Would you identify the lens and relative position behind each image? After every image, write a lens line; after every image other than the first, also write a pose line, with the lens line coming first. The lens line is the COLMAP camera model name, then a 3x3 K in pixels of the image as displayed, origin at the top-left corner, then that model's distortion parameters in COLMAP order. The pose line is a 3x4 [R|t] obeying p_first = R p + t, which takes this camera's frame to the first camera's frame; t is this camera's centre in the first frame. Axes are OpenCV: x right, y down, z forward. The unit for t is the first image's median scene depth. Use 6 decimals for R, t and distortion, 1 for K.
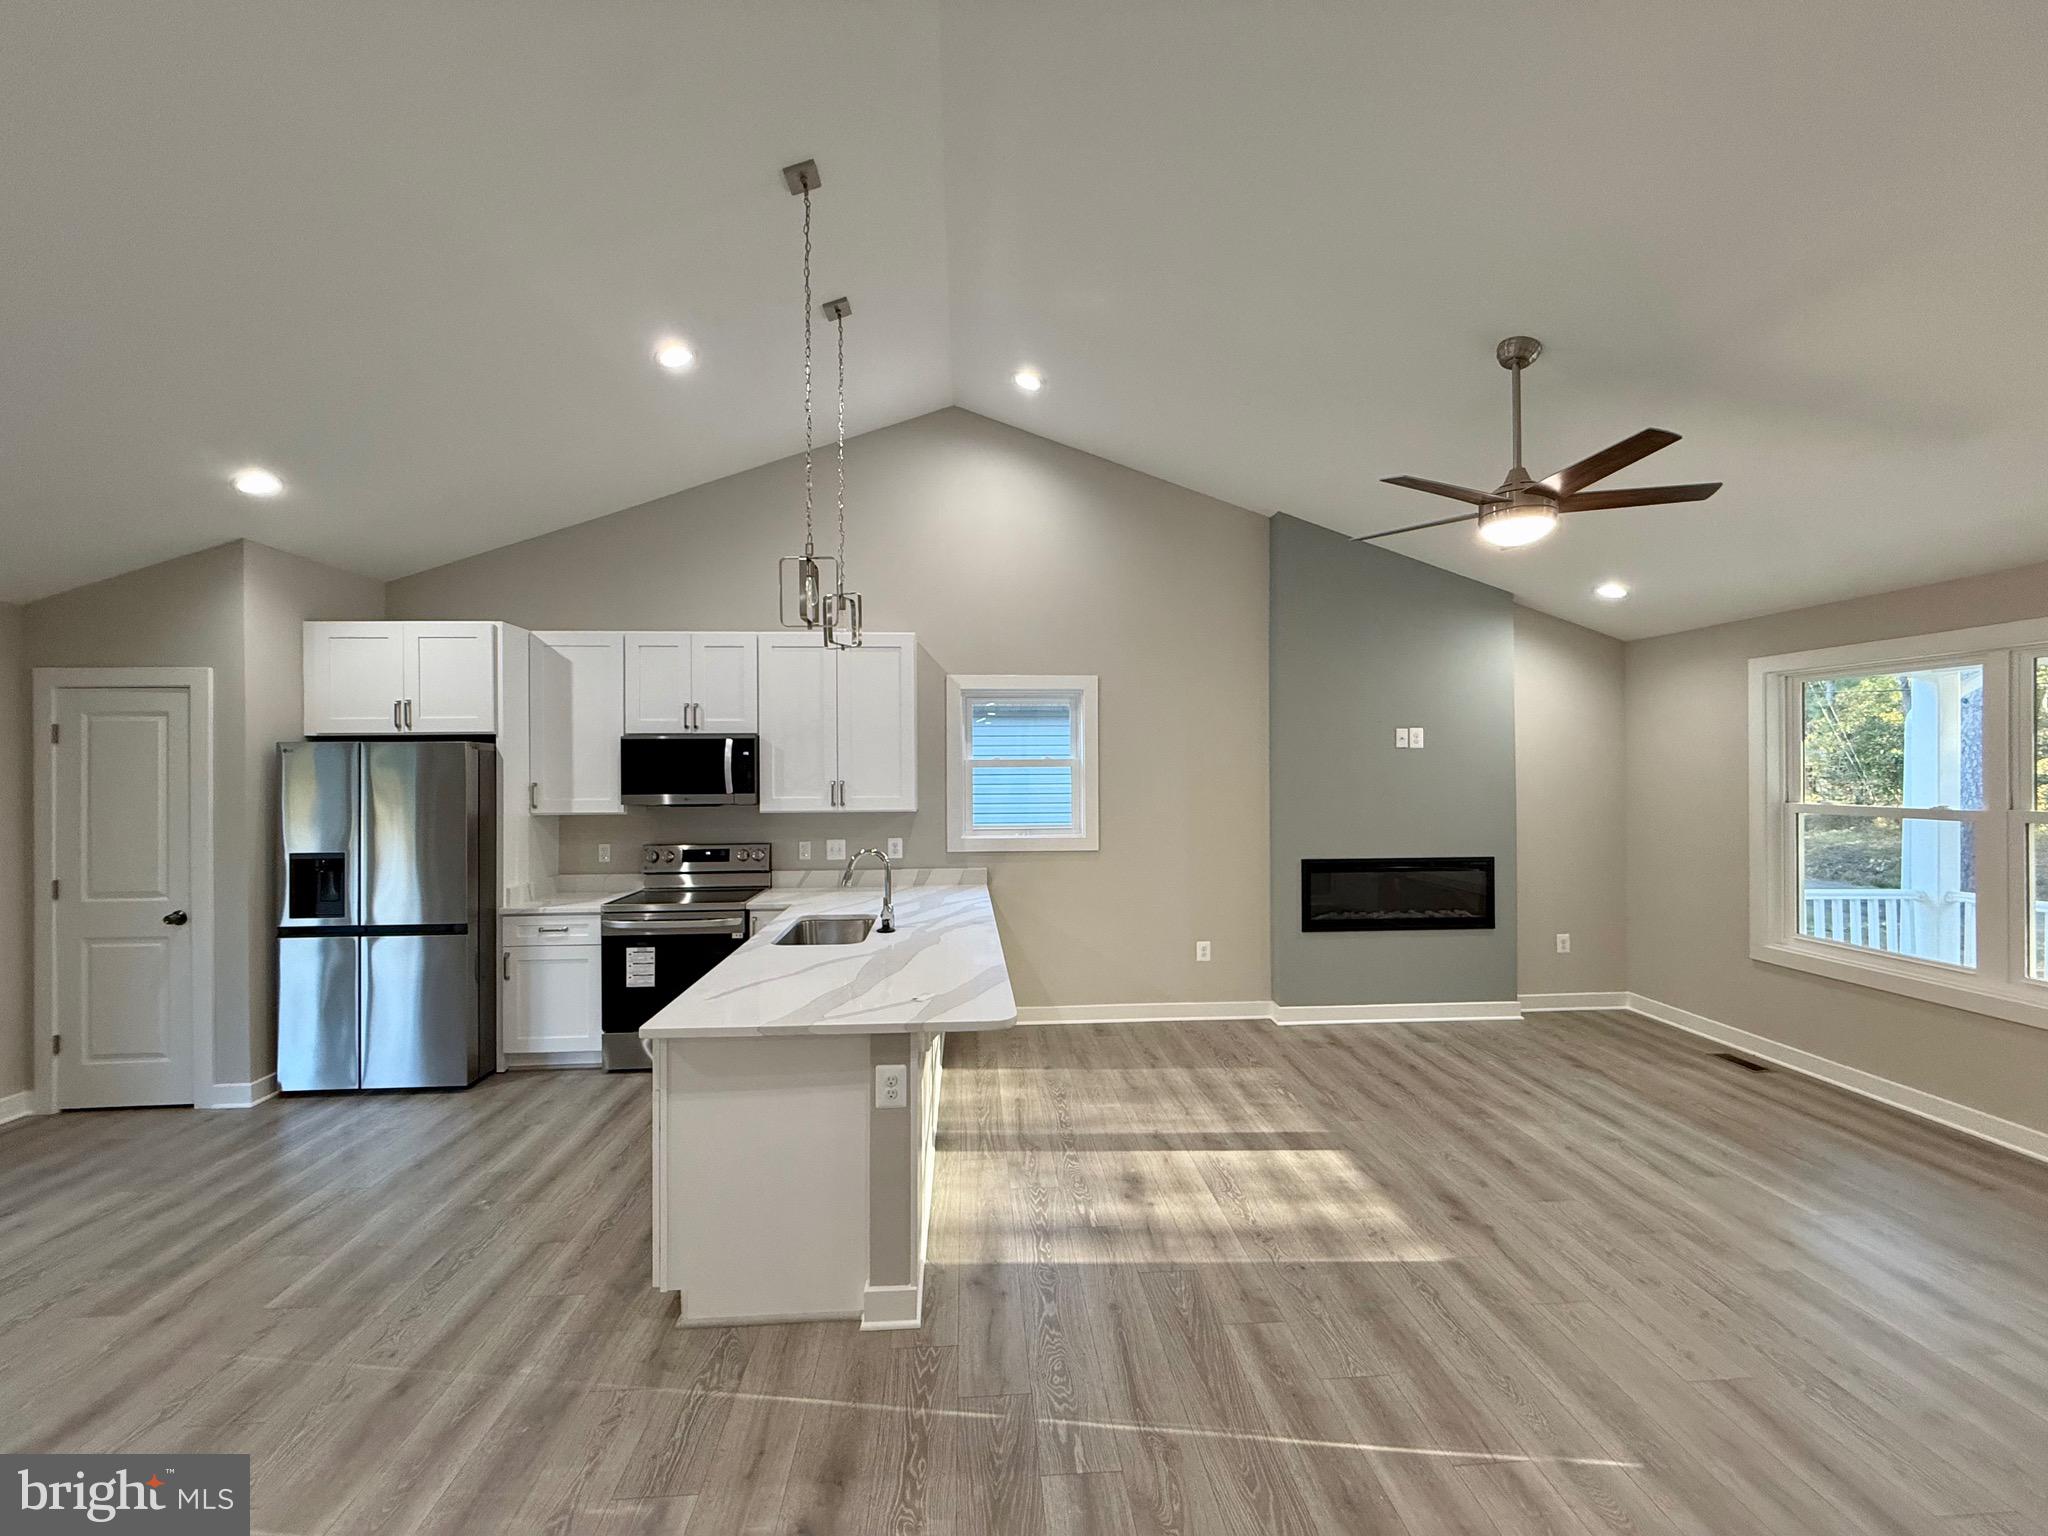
lens RADIAL K [[816.3, 0, 1019.9], [0, 816.3, 768.9], [0, 0, 1]] dist [0.000555, -0.000167]
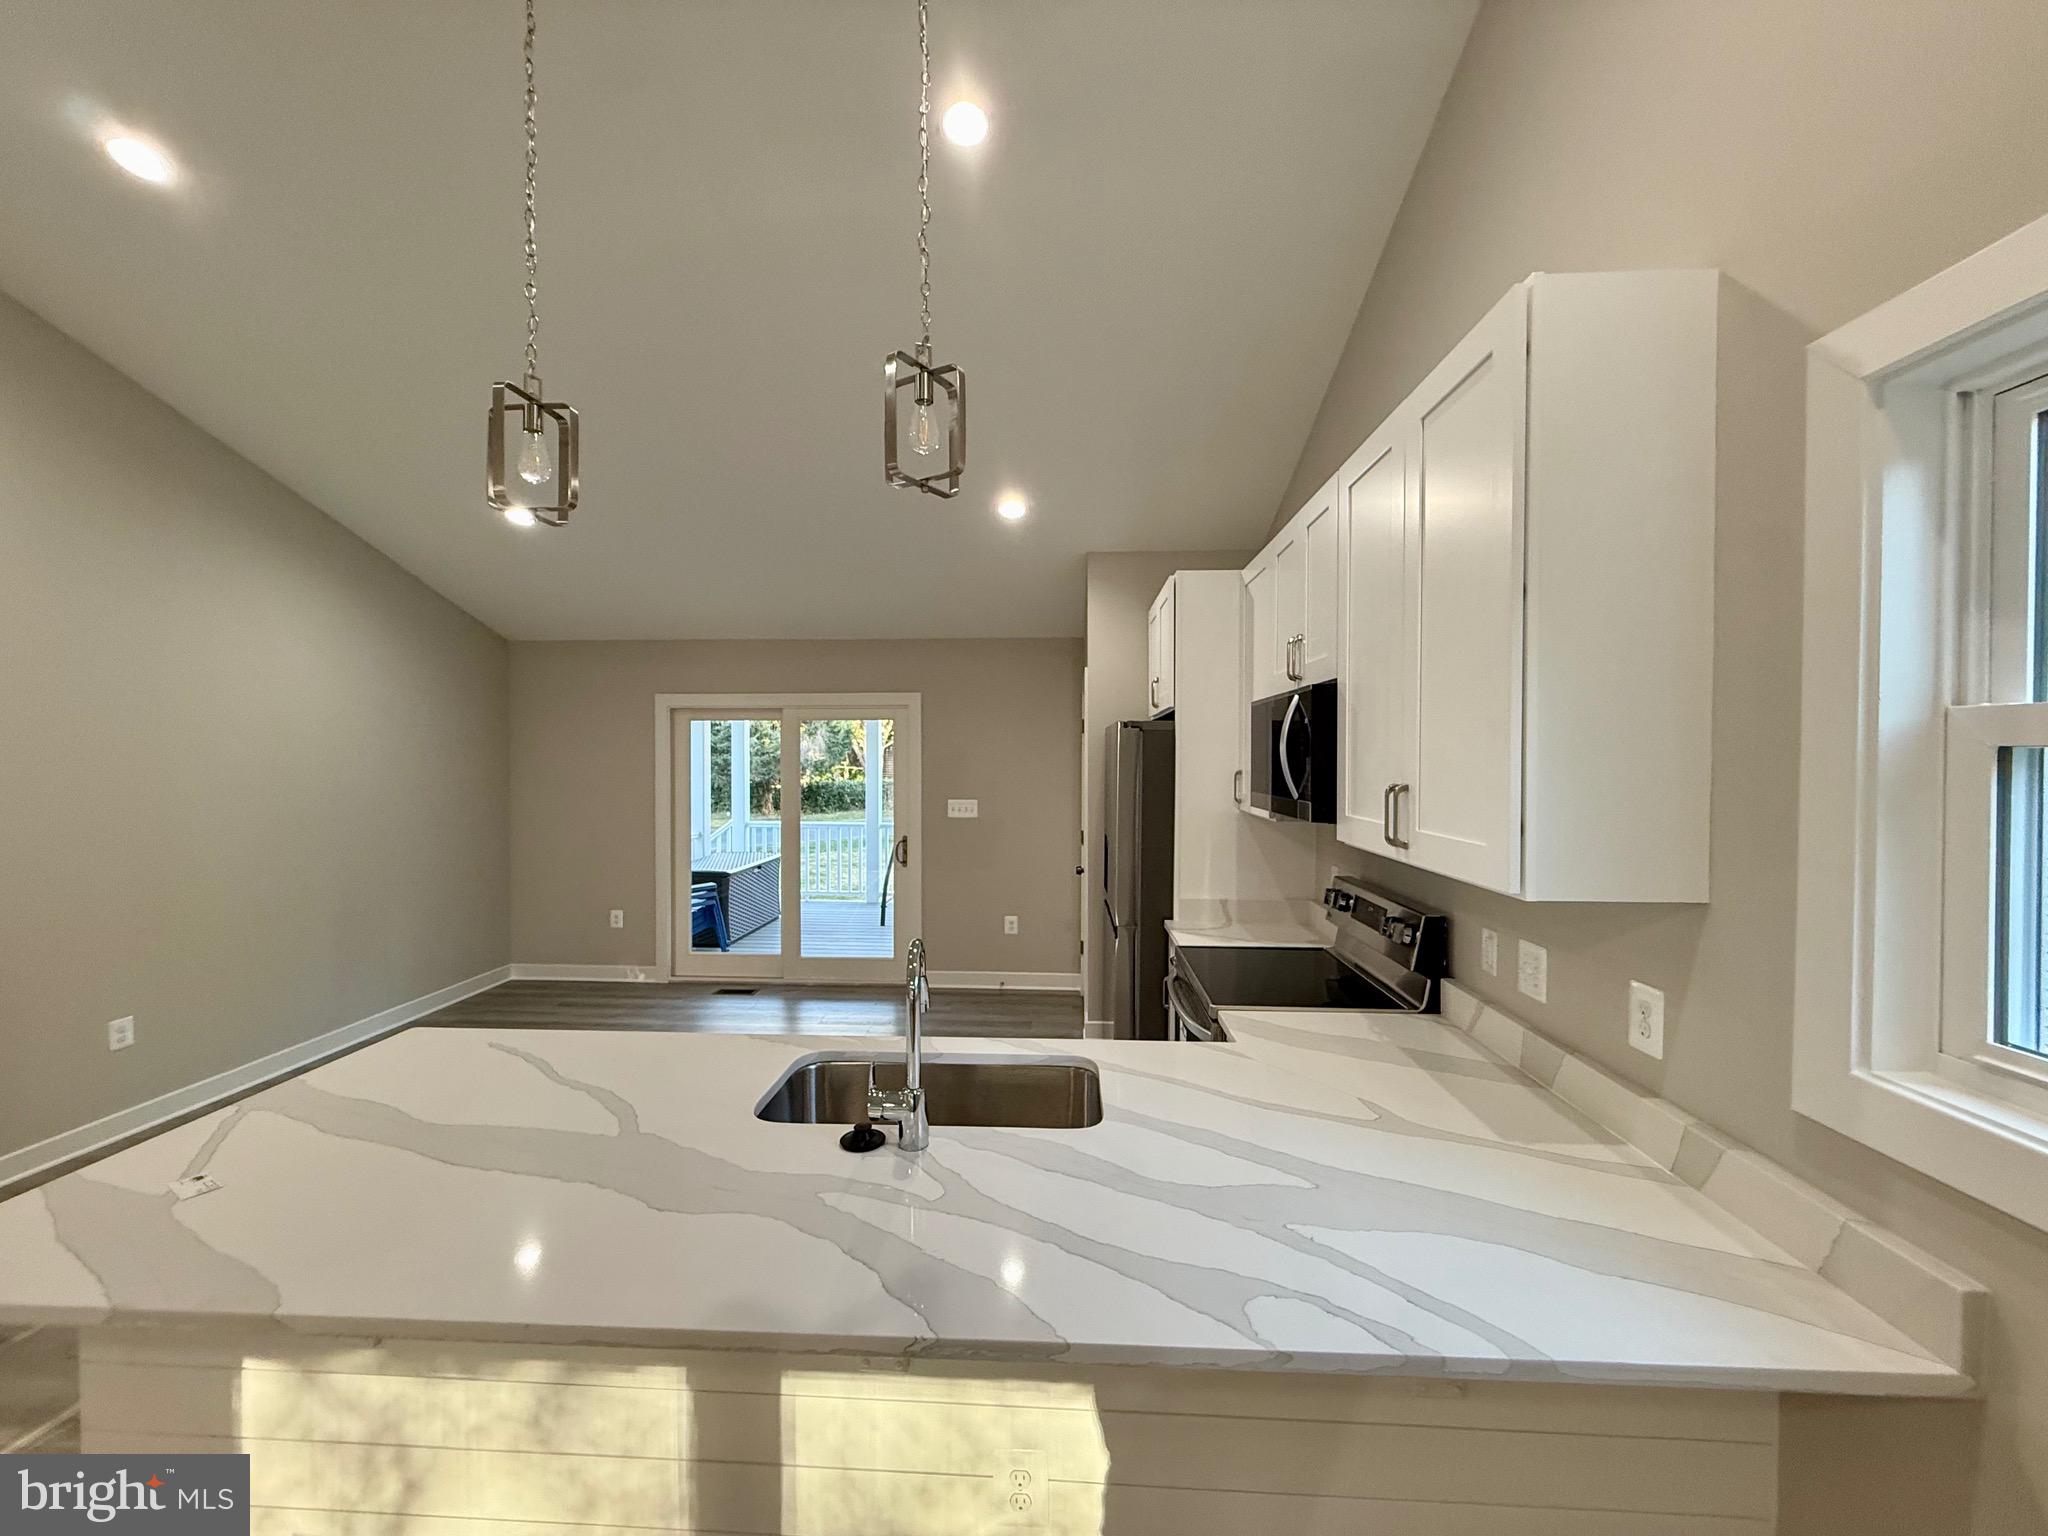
lens RADIAL K [[816.3, 0, 1018.7], [0, 816.3, 766.9], [0, 0, 1]] dist [0.000555, -0.000167]
pose [[-0.123468, 0.019620, -0.992155, 0.199070], [0.000728, 0.999806, 0.019681, -0.000917], [0.992348, 0.001708, -0.123459, 0.952151]]
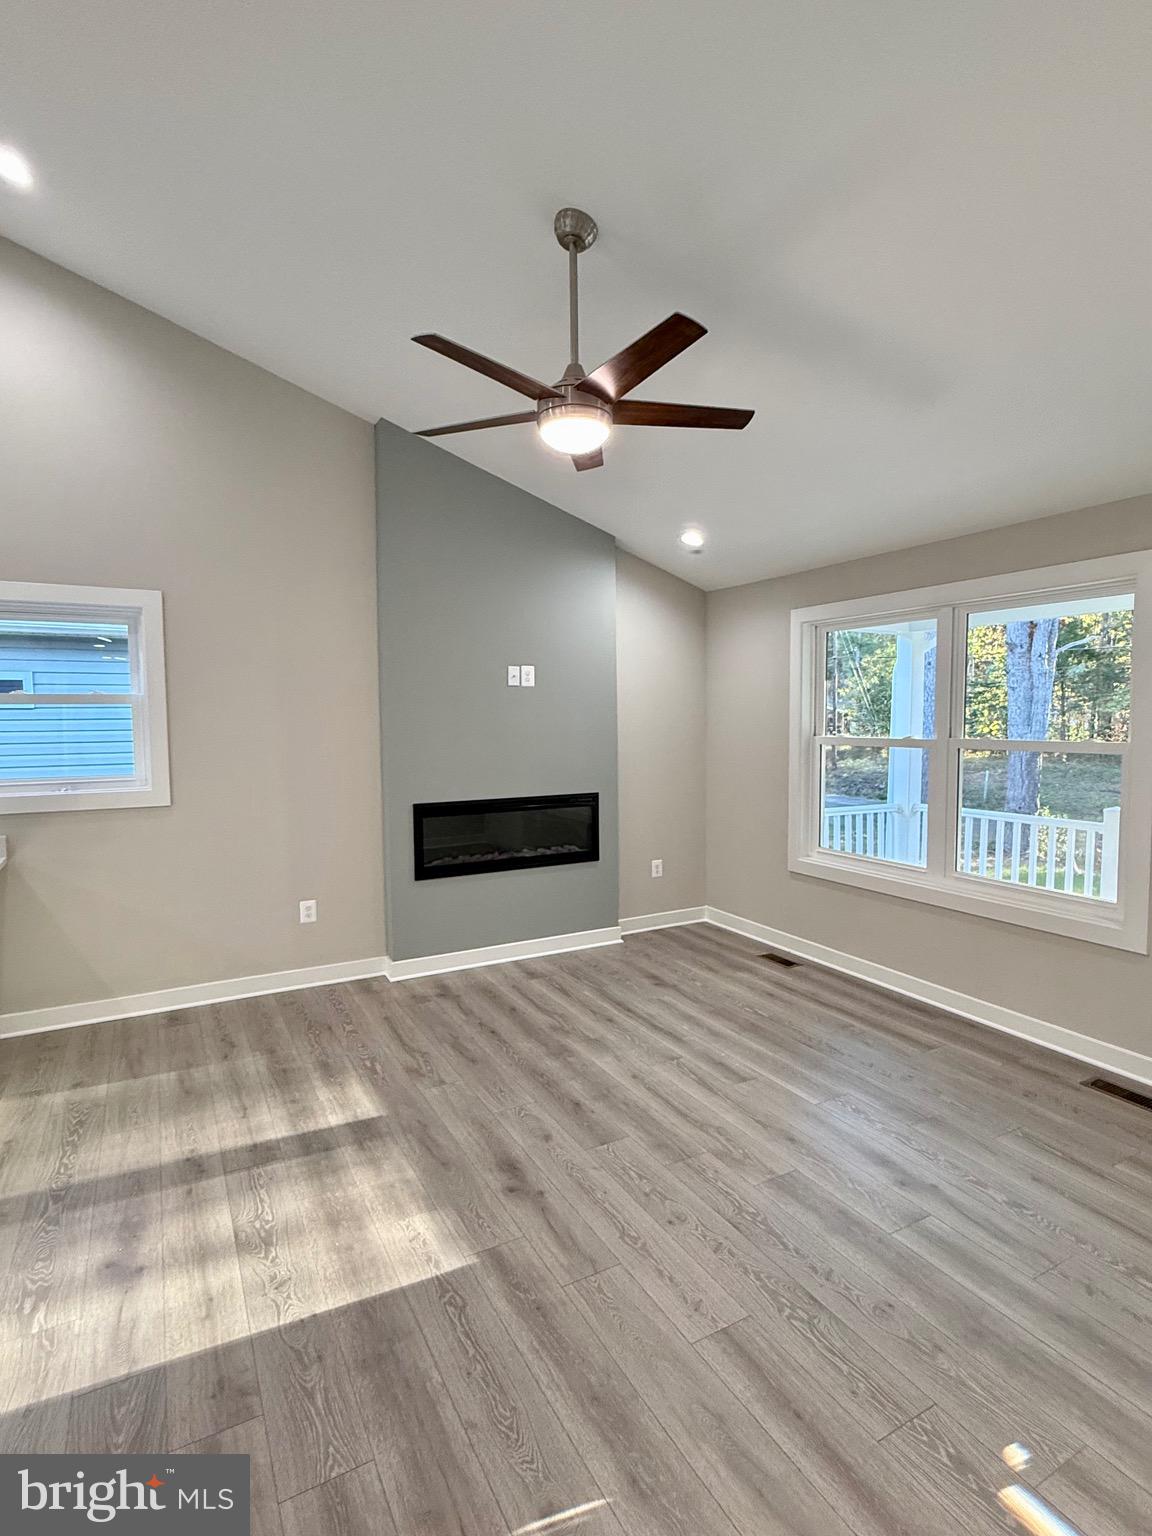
lens RADIAL K [[778.7, 0, 574.4], [0, 778.7, 769.5], [0, 0, 1]] dist [-0.000533, 0.001730]
pose [[0.907847, -0.031392, 0.418124, 0.166638], [0.002790, 0.997624, 0.068842, 0.012158], [-0.419291, -0.061331, 0.905778, 0.137818]]
